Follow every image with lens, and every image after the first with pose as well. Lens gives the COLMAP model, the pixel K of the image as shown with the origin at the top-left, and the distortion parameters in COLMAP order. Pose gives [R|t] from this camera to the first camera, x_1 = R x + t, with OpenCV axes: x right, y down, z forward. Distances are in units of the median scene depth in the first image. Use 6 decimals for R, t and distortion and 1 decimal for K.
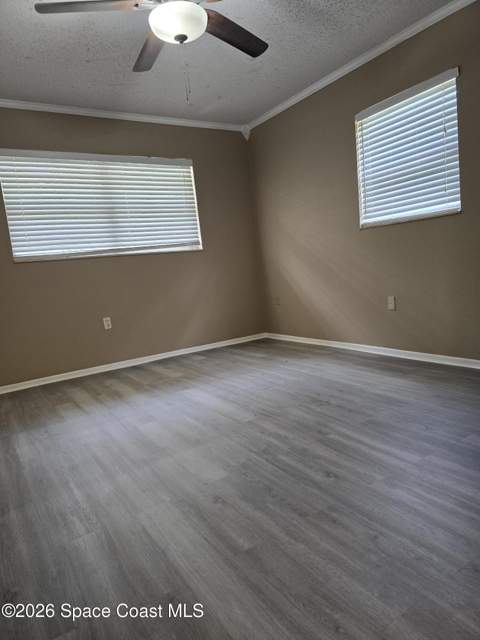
lens RADIAL K [[428.7, 0, 240.0], [0, 428.7, 326.5], [0, 0, 1]] dist [0.071347, -0.076219]
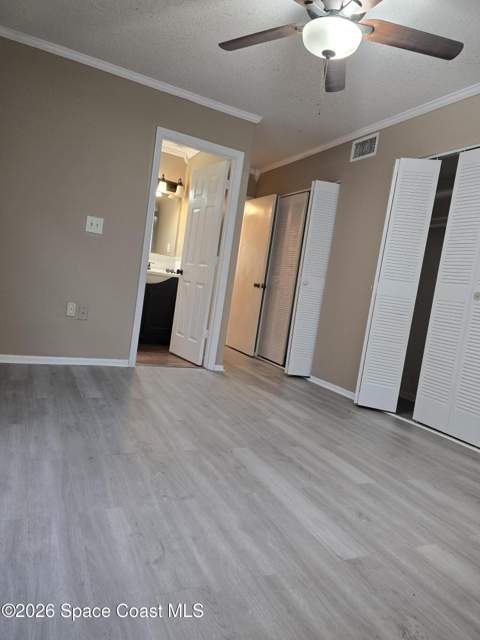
lens RADIAL K [[428.7, 0, 240.0], [0, 428.7, 326.5], [0, 0, 1]] dist [0.071347, -0.076219]
pose [[-0.991944, -0.058178, 0.112526, -0.062042], [-0.031984, 0.974544, 0.221904, -0.225975], [-0.122571, 0.216518, -0.968554, 1.754594]]
